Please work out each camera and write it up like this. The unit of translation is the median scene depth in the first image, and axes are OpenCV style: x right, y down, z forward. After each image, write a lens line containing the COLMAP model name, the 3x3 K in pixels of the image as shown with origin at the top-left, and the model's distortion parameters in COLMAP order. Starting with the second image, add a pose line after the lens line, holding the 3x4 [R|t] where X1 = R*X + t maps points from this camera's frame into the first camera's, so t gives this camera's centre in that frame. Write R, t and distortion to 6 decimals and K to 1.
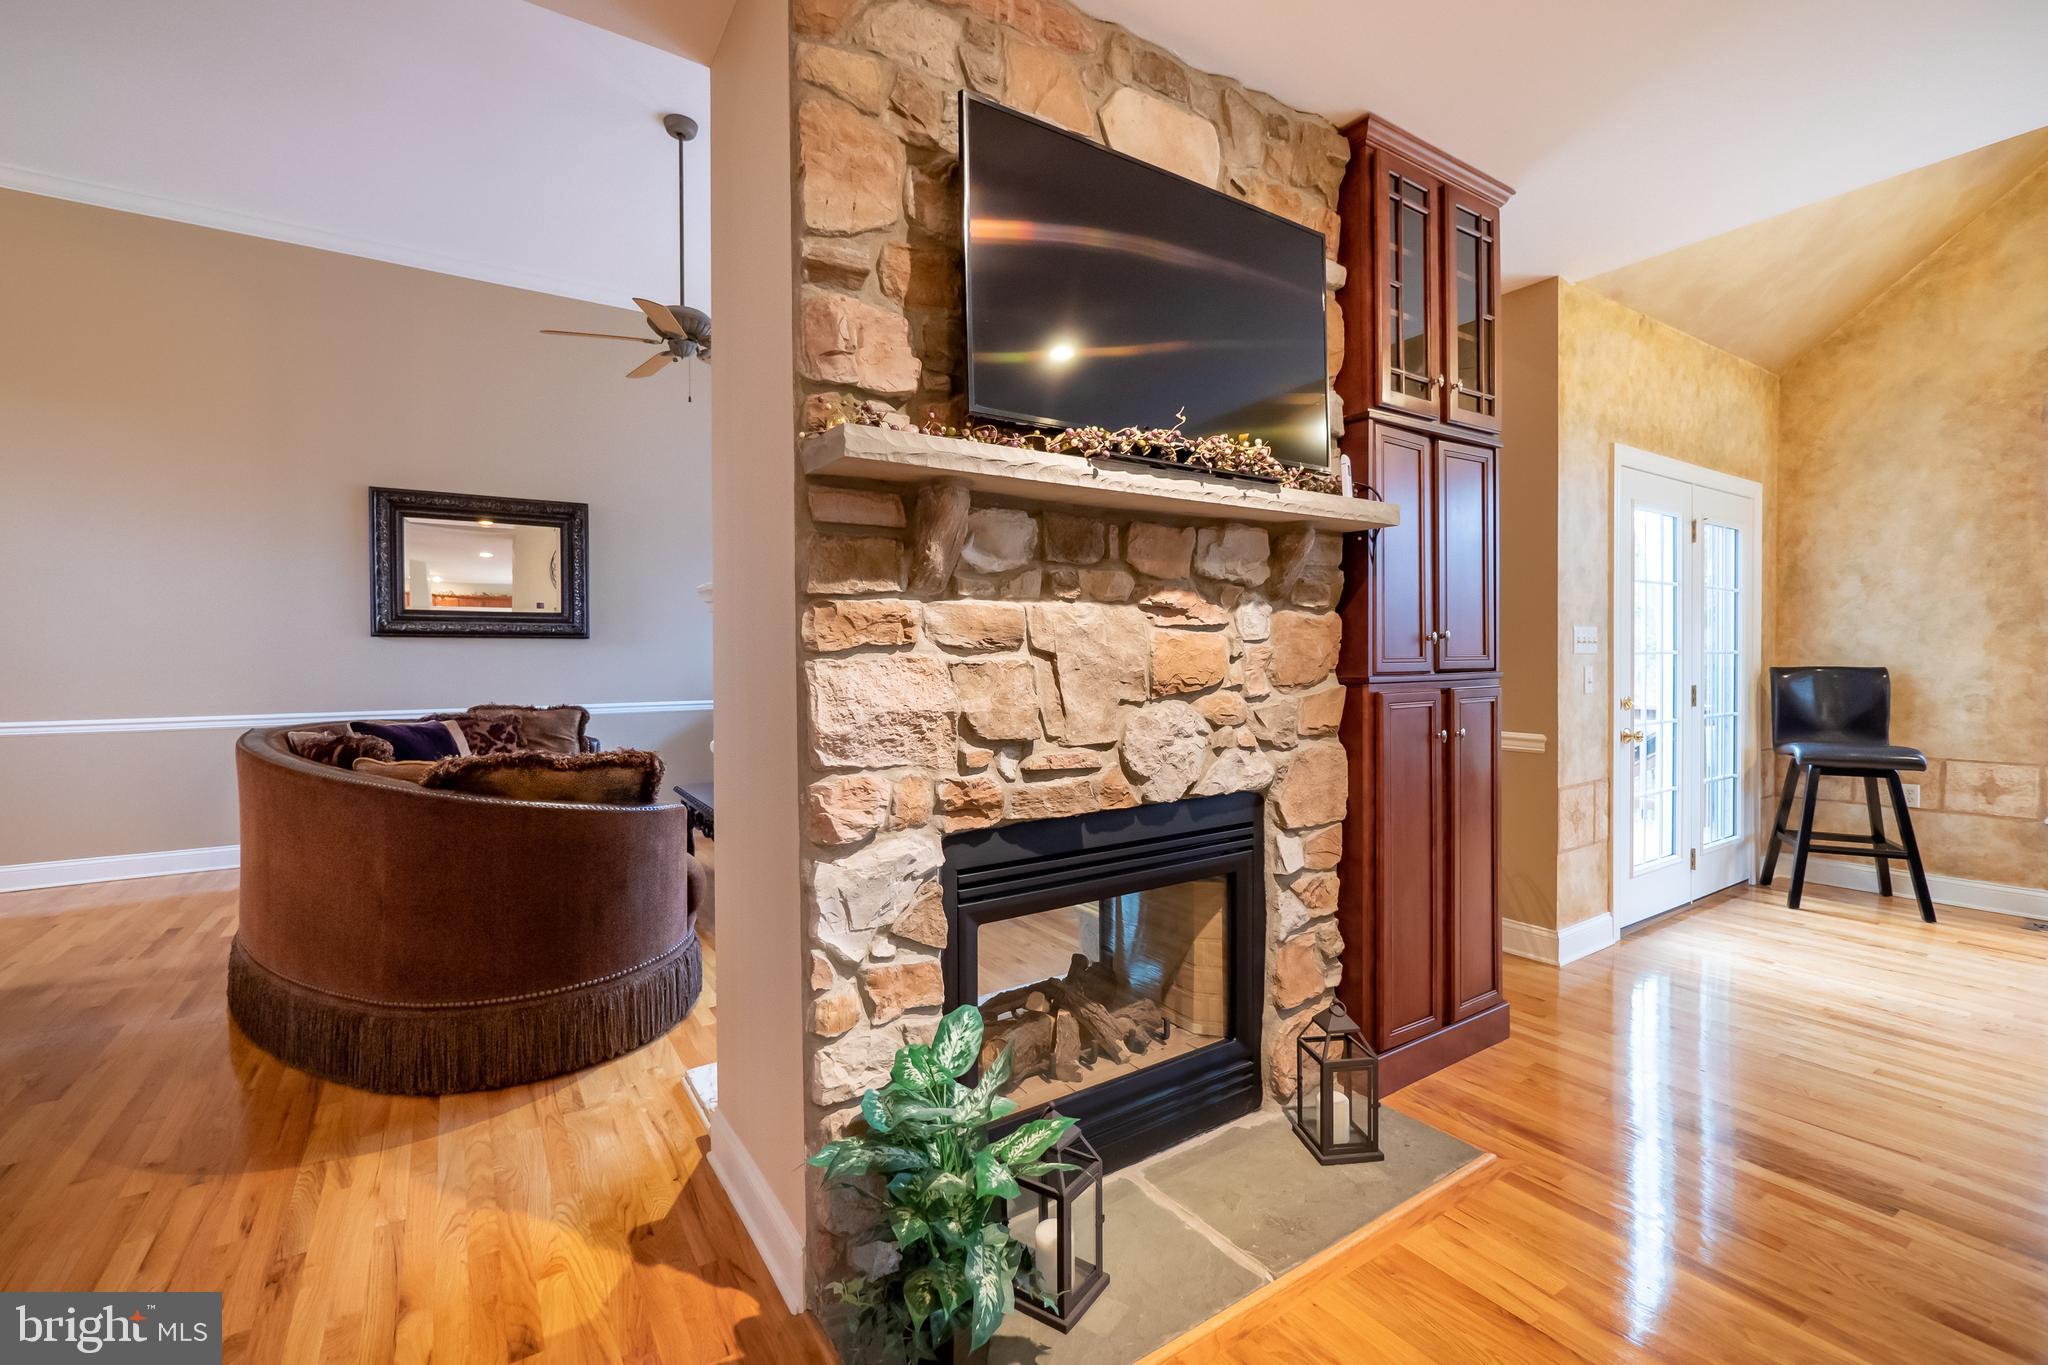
lens RADIAL K [[861.9, 0, 1003.7], [0, 861.9, 667.5], [0, 0, 1]] dist [-0.002553, 0.000121]
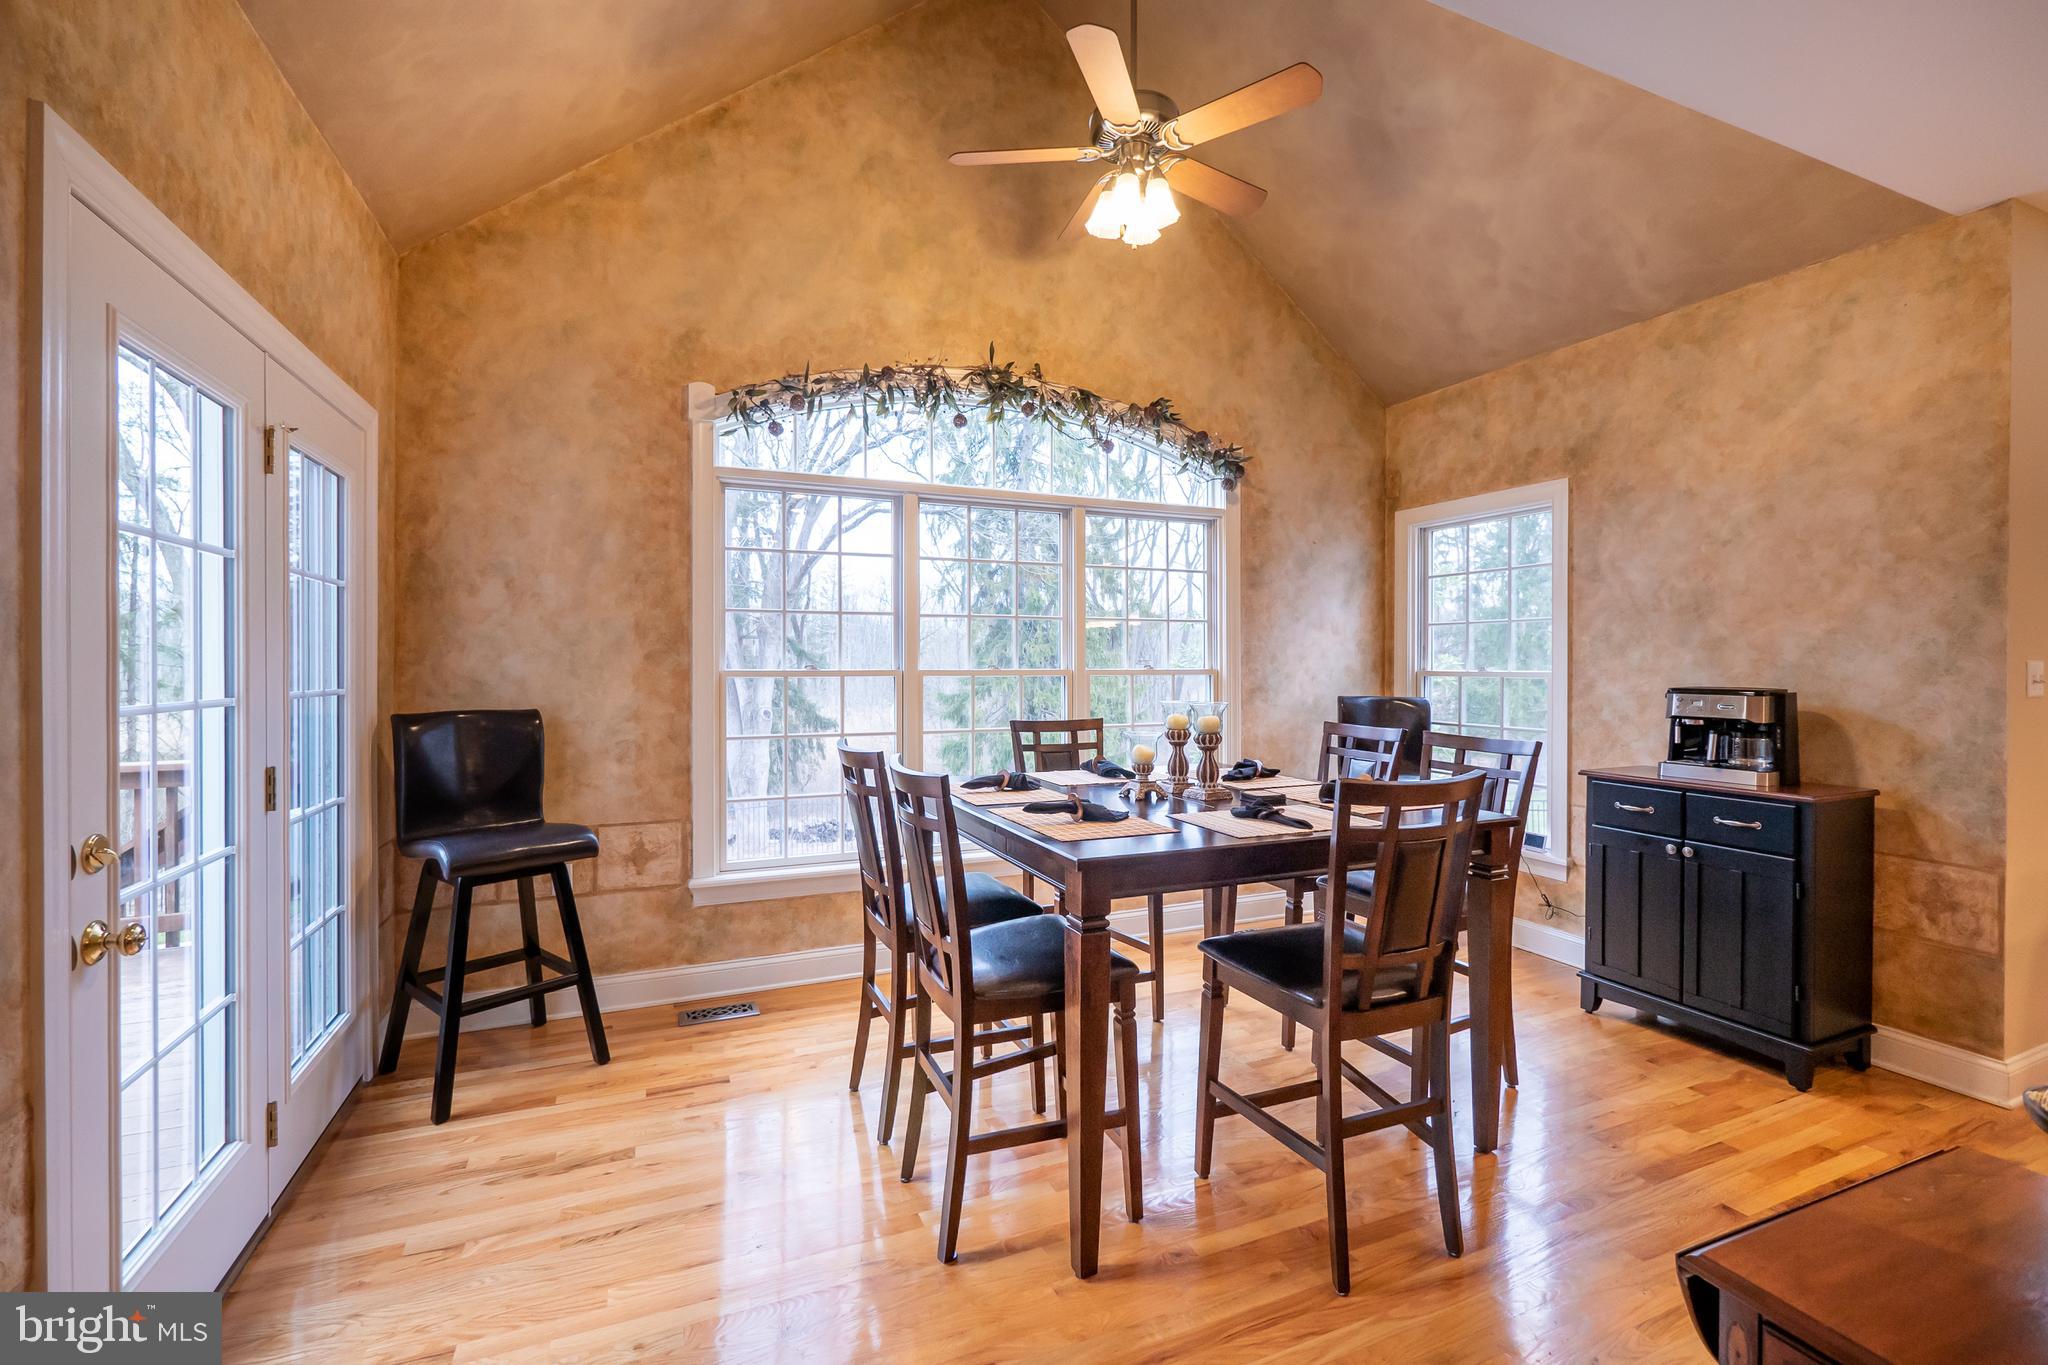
lens RADIAL K [[861.9, 0, 1003.7], [0, 861.9, 667.5], [0, 0, 1]] dist [-0.002553, 0.000121]
pose [[0.168011, 0.001297, 0.985784, 0.425649], [0.007895, 0.999965, -0.002661, -0.033762], [-0.985754, 0.008230, 0.167995, 0.552172]]
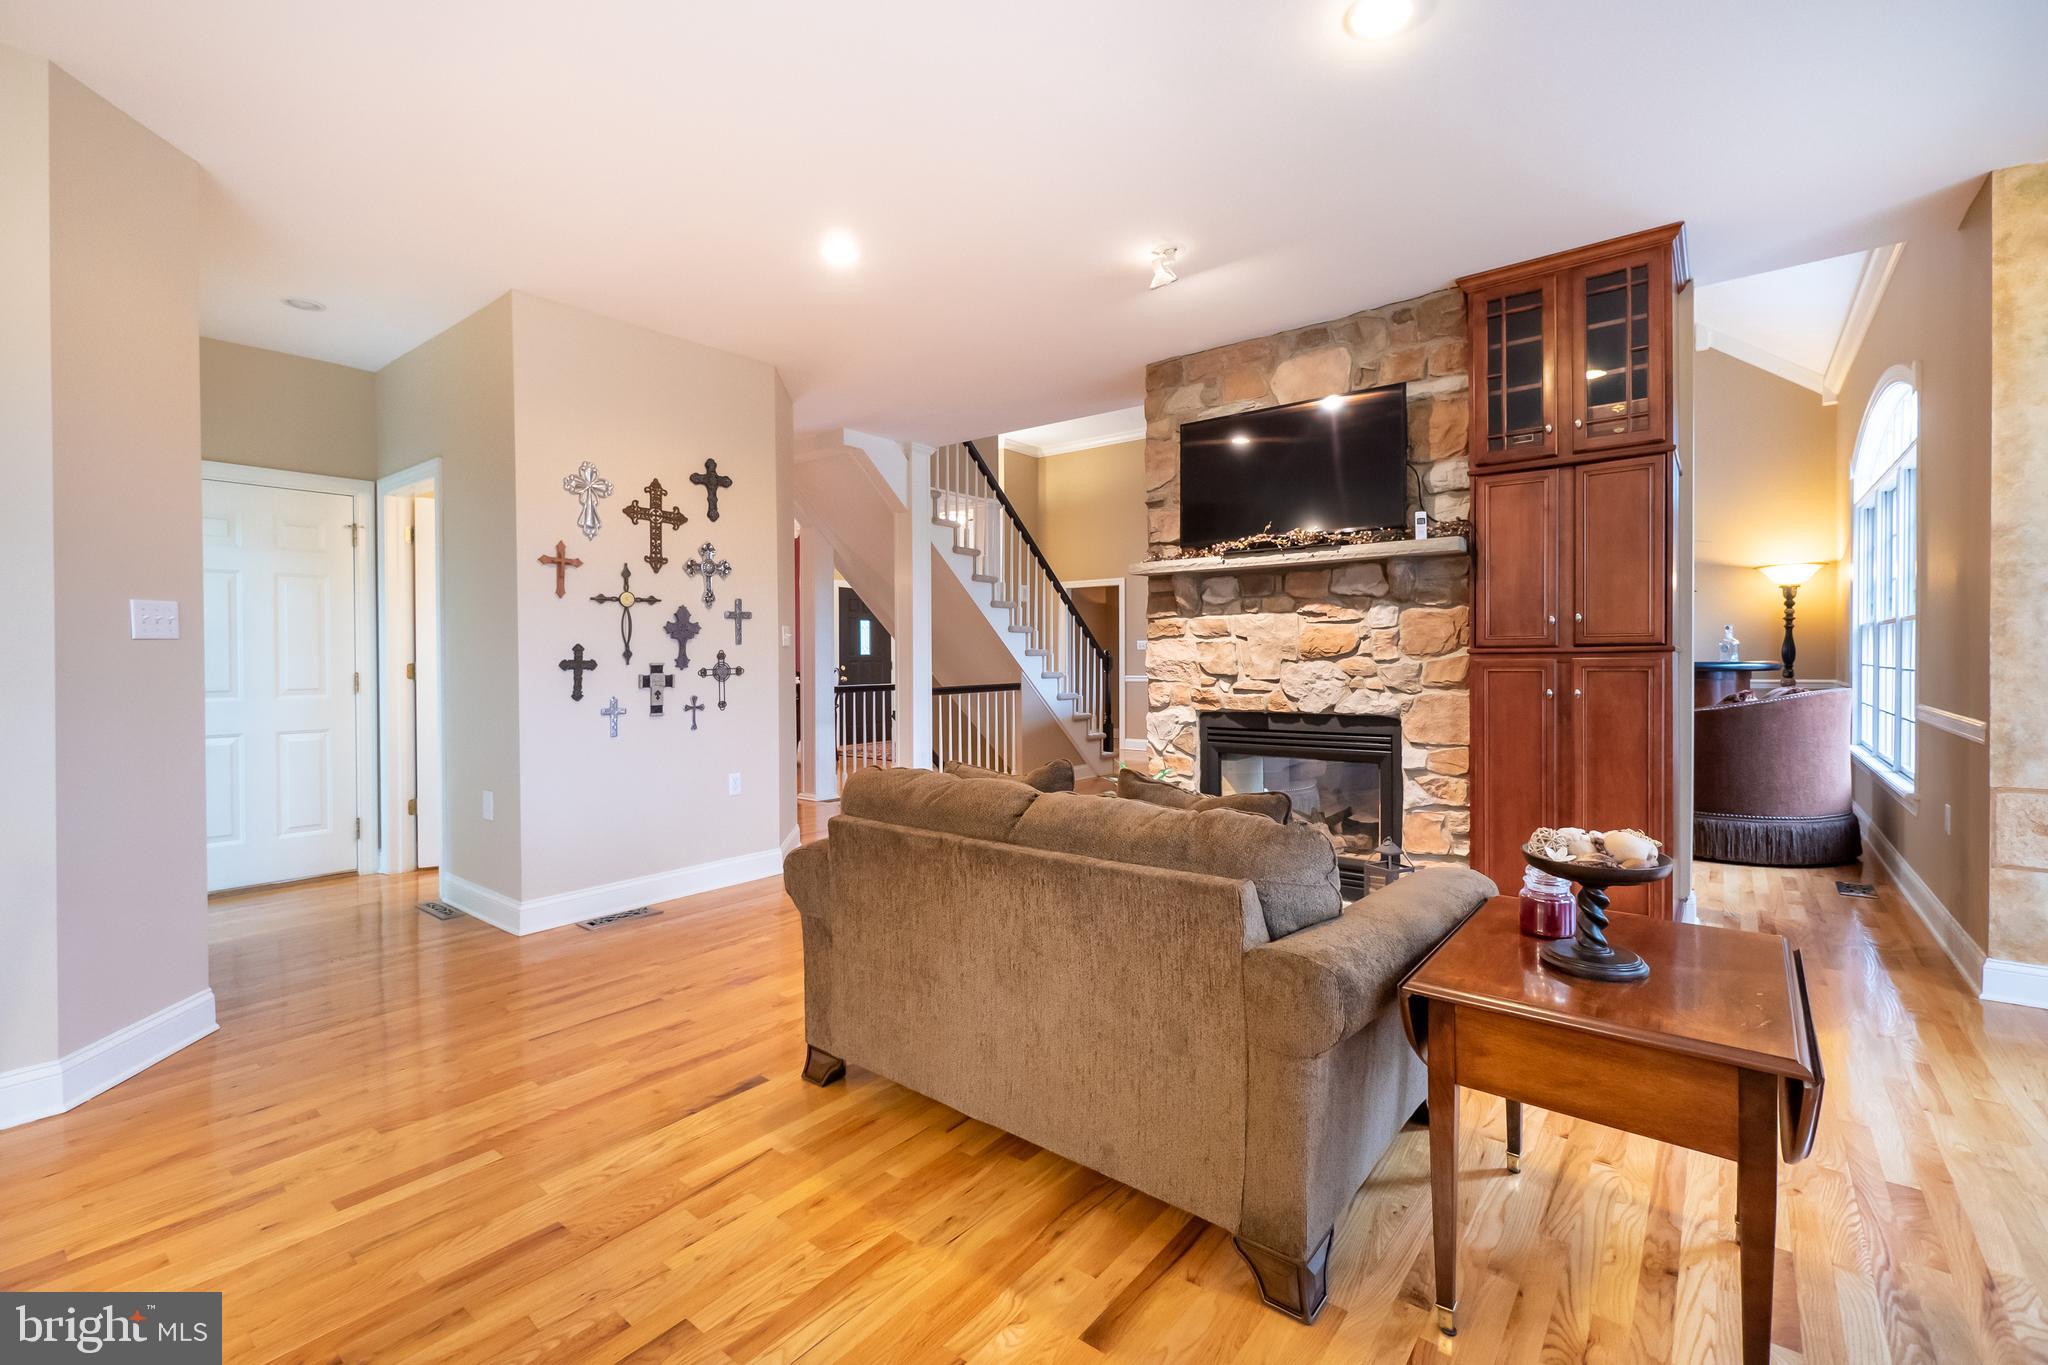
lens RADIAL K [[888.9, 0, 1015.9], [0, 888.9, 665.9], [0, 0, 1]] dist [-0.000675, 0.000065]
pose [[0.320137, 0.015346, -0.947247, 1.046969], [-0.004518, 0.999882, 0.014672, 0.013449], [0.947360, -0.000417, 0.320169, -0.154696]]
